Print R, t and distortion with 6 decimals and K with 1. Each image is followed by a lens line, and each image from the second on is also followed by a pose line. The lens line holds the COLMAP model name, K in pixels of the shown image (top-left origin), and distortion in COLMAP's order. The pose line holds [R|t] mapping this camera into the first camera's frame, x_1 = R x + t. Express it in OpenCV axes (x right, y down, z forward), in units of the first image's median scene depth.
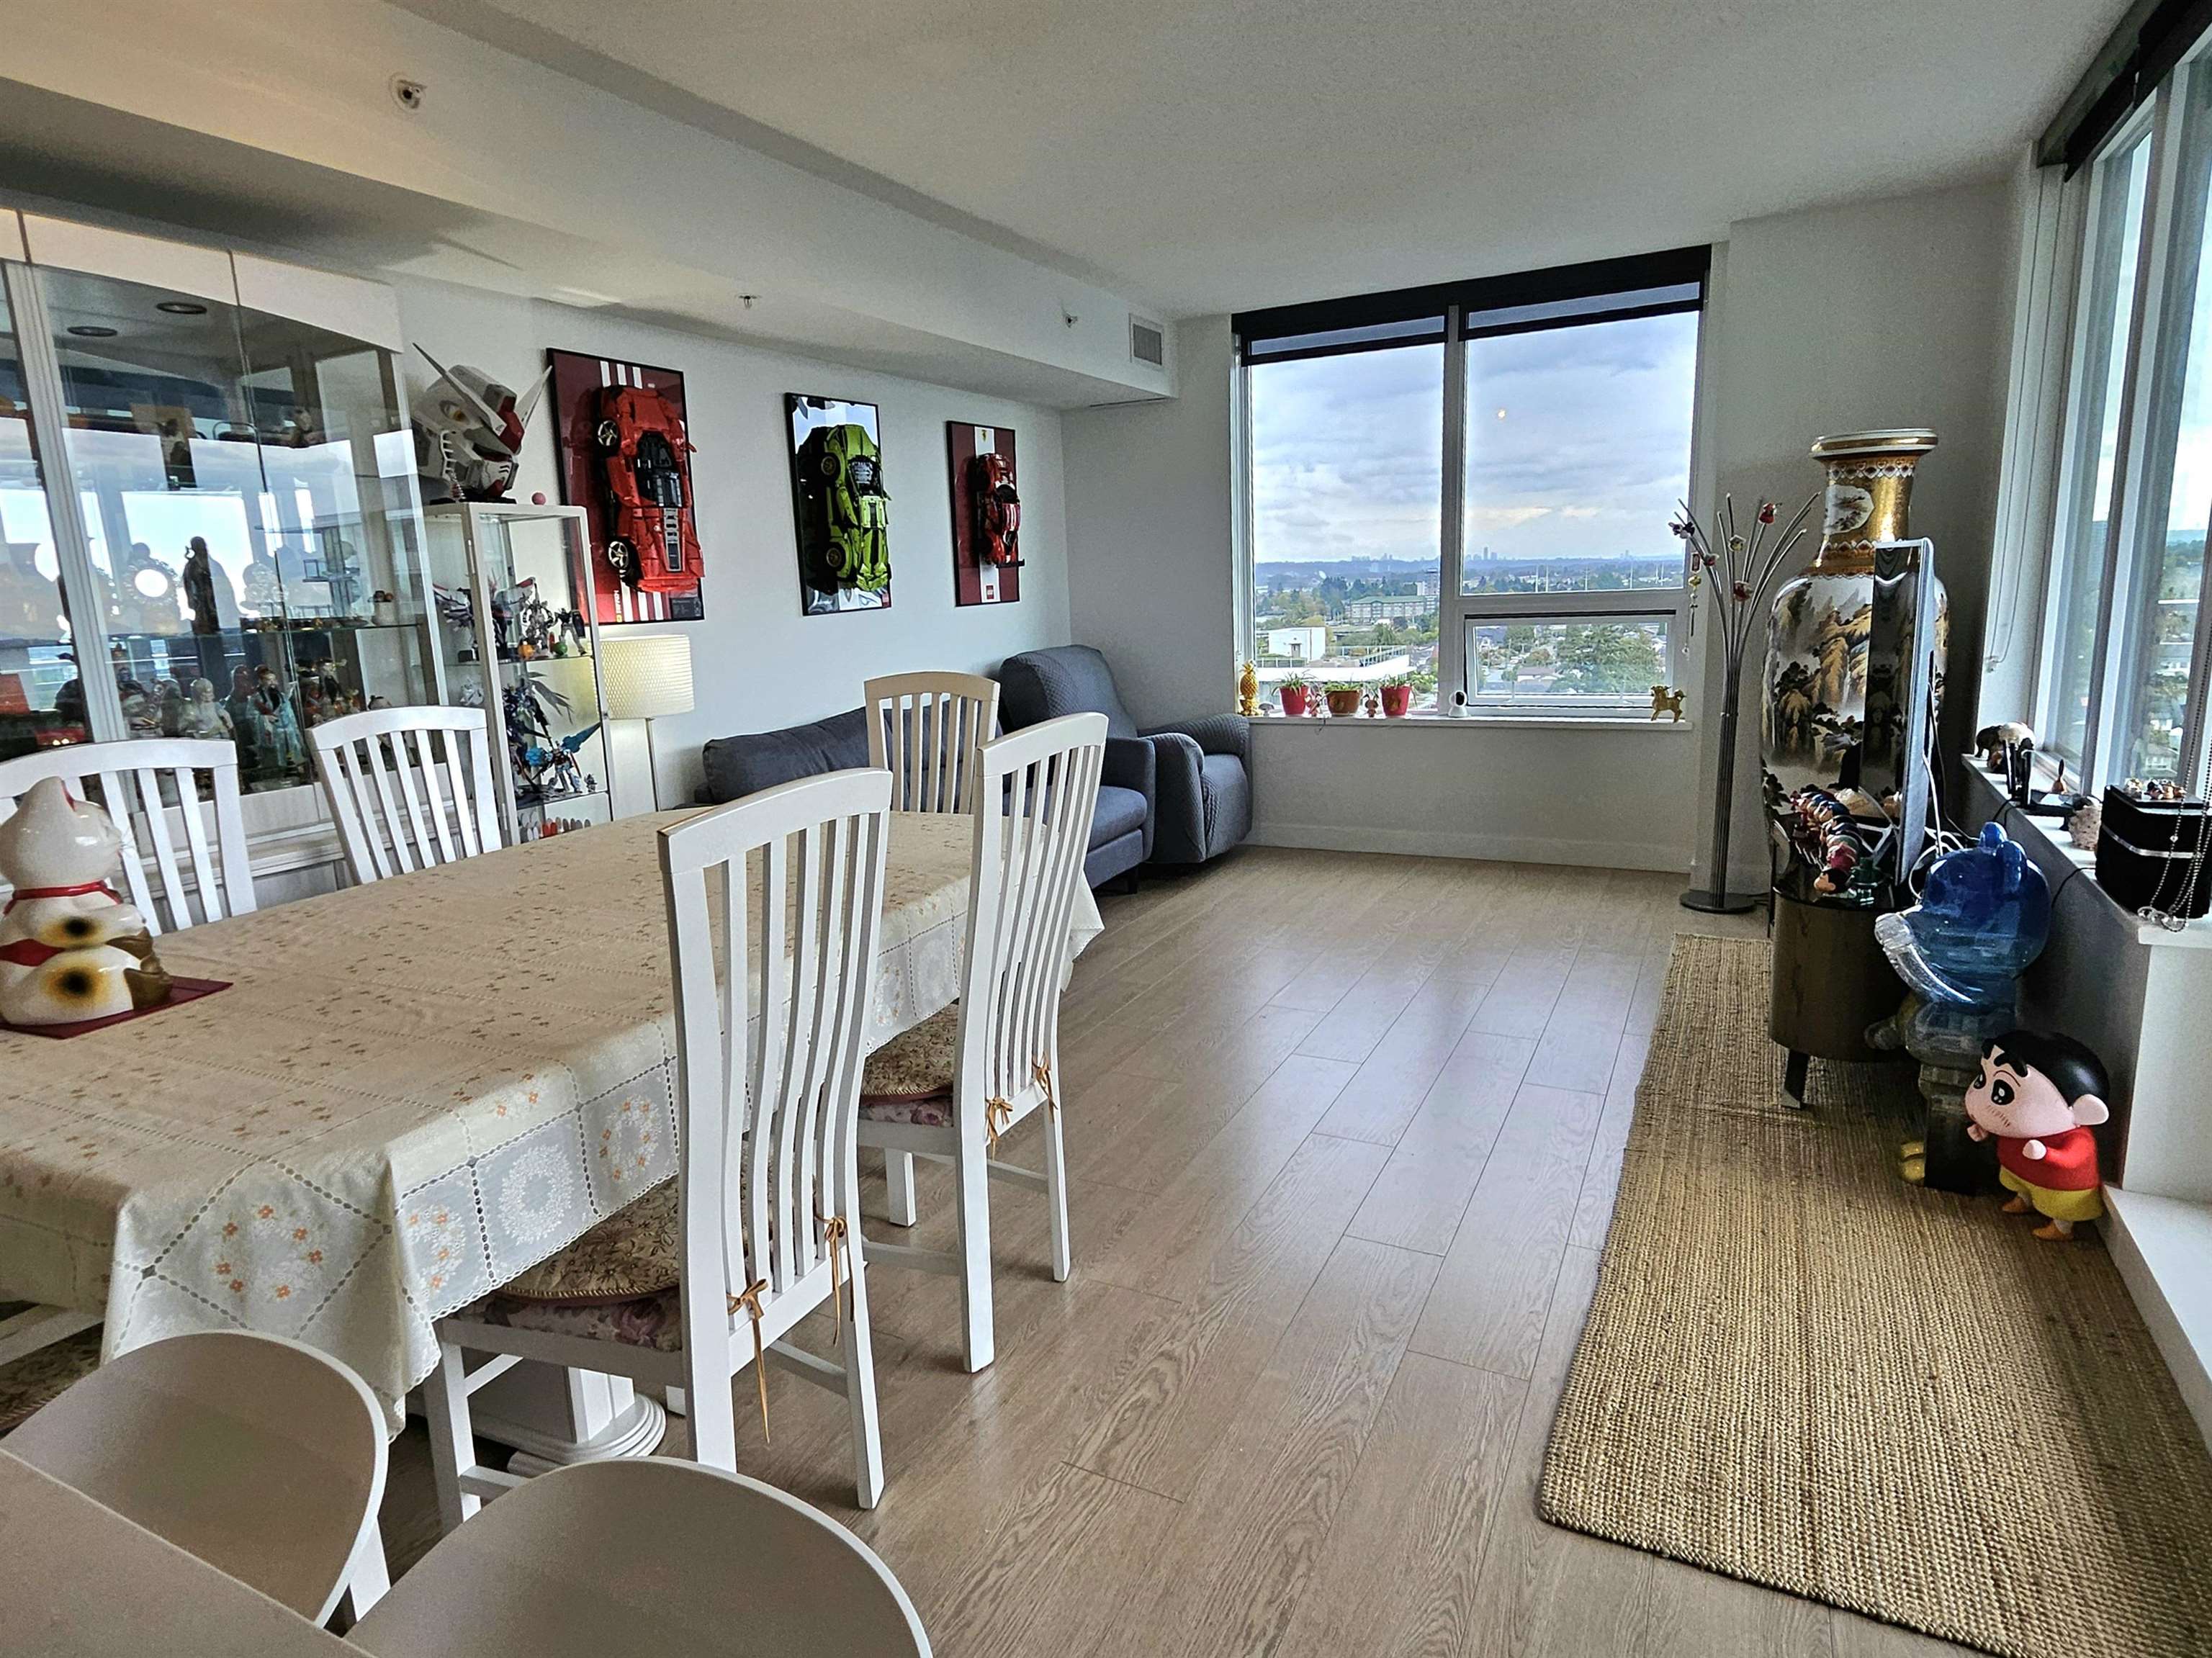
lens RADIAL K [[1233.3, 0, 1106.0], [0, 1233.3, 829.0], [0, 0, 1]] dist [0.006763, -0.001129]
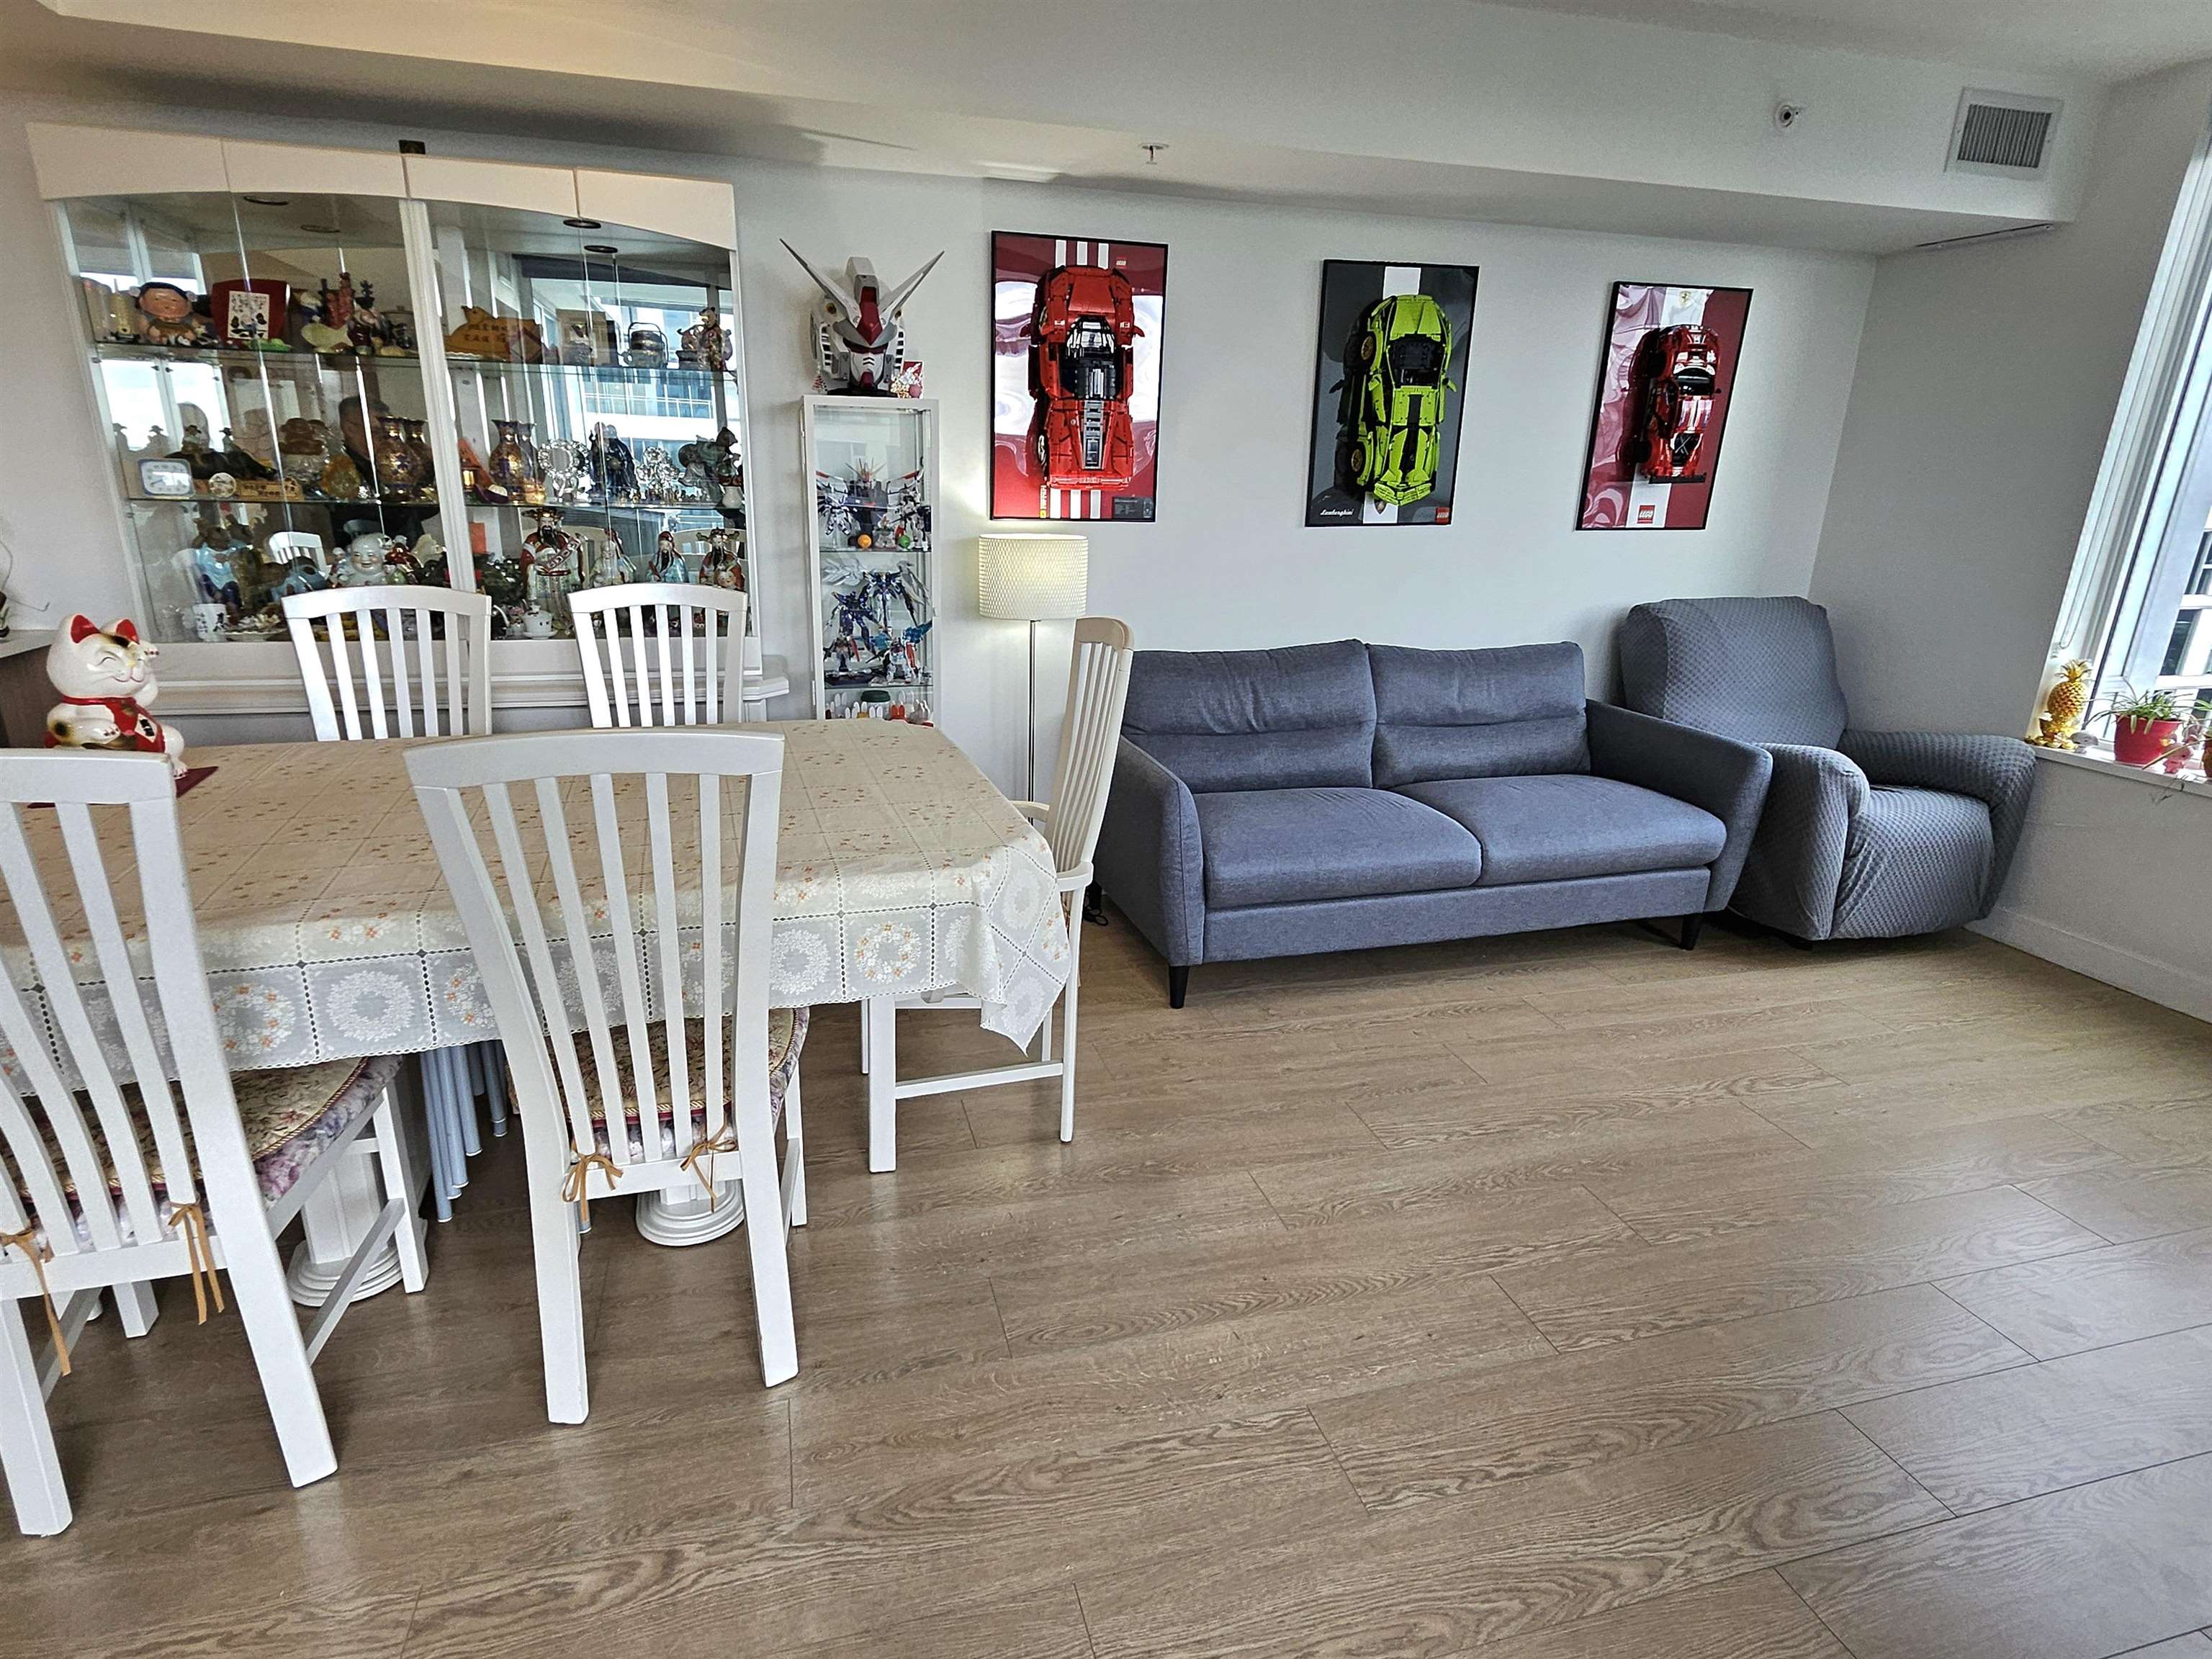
lens RADIAL K [[1143.5, 0, 1098.1], [0, 1143.5, 829.5], [0, 0, 1]] dist [0.006271, -0.000026]
pose [[0.670672, 0.278577, -0.687455, 0.301098], [-0.196017, 0.960412, 0.197955, -0.105110], [0.715386, 0.001990, 0.698727, 0.347744]]
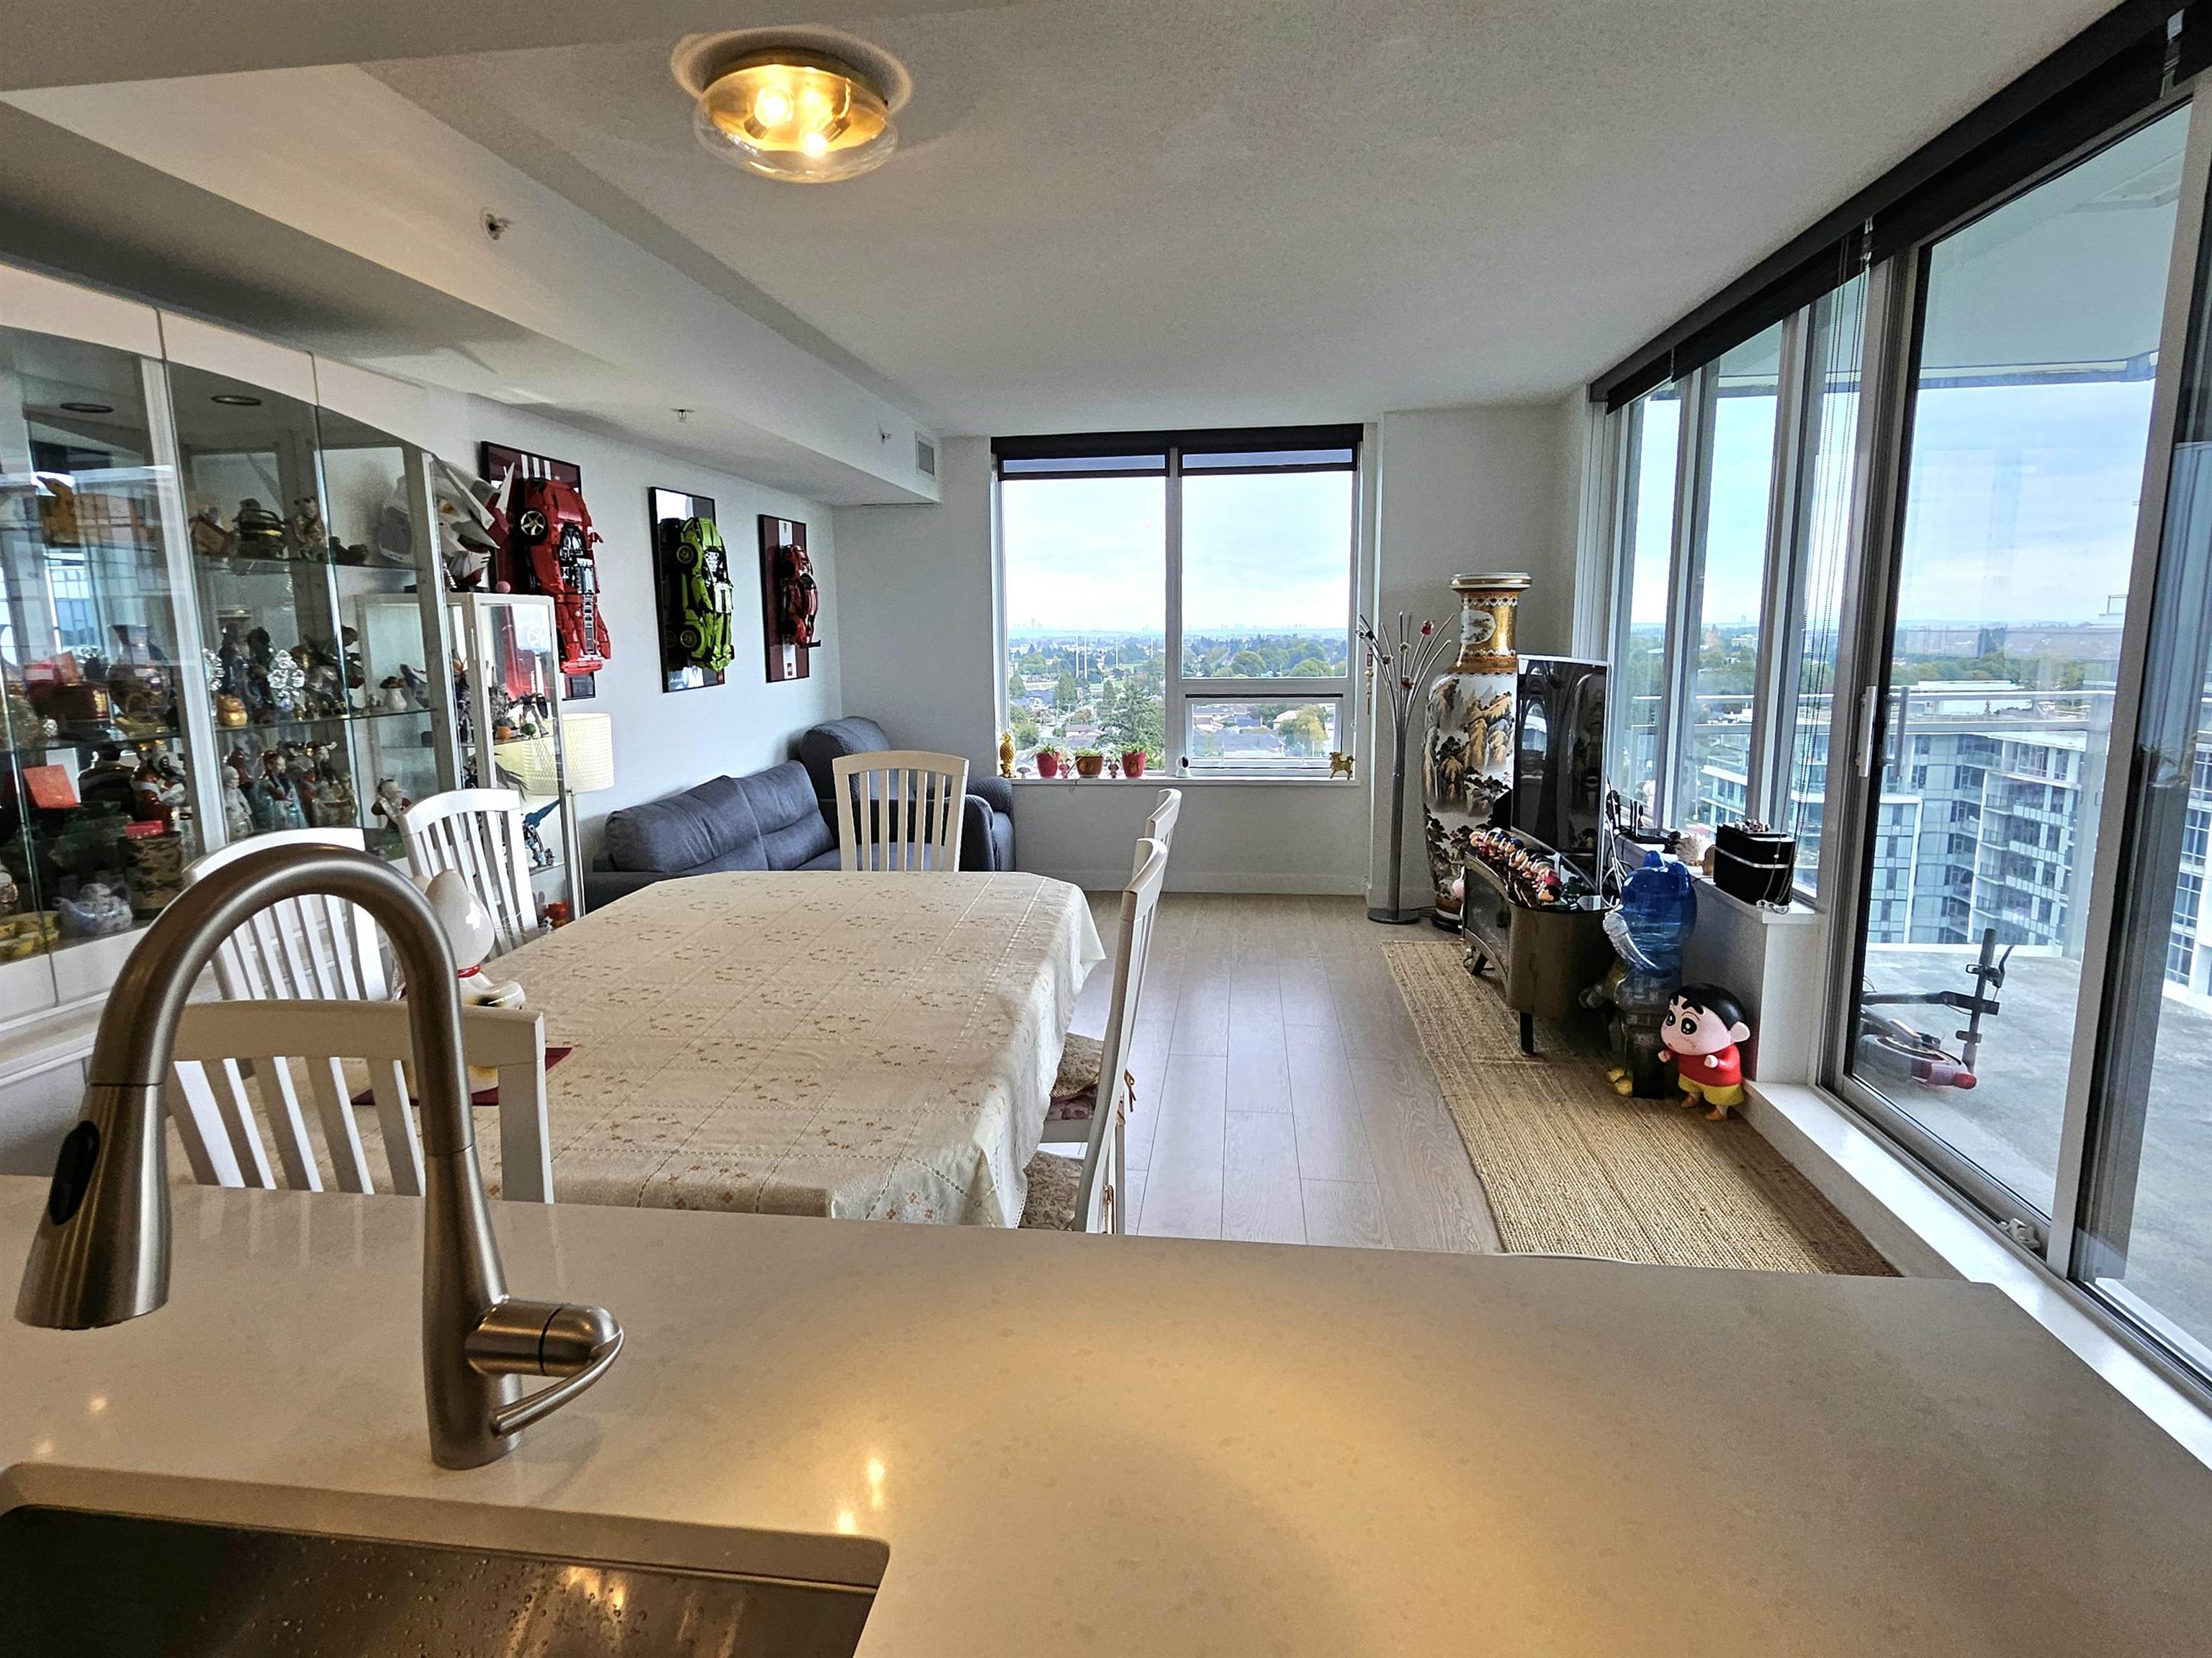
lens RADIAL K [[1143.4, 0, 1098.1], [0, 1143.4, 829.0], [0, 0, 1]] dist [0.006271, -0.000026]
pose [[0.941856, -0.027333, 0.334904, -0.242969], [0.040527, 0.998651, -0.032471, -0.008075], [-0.333564, 0.044156, 0.941693, -0.057064]]
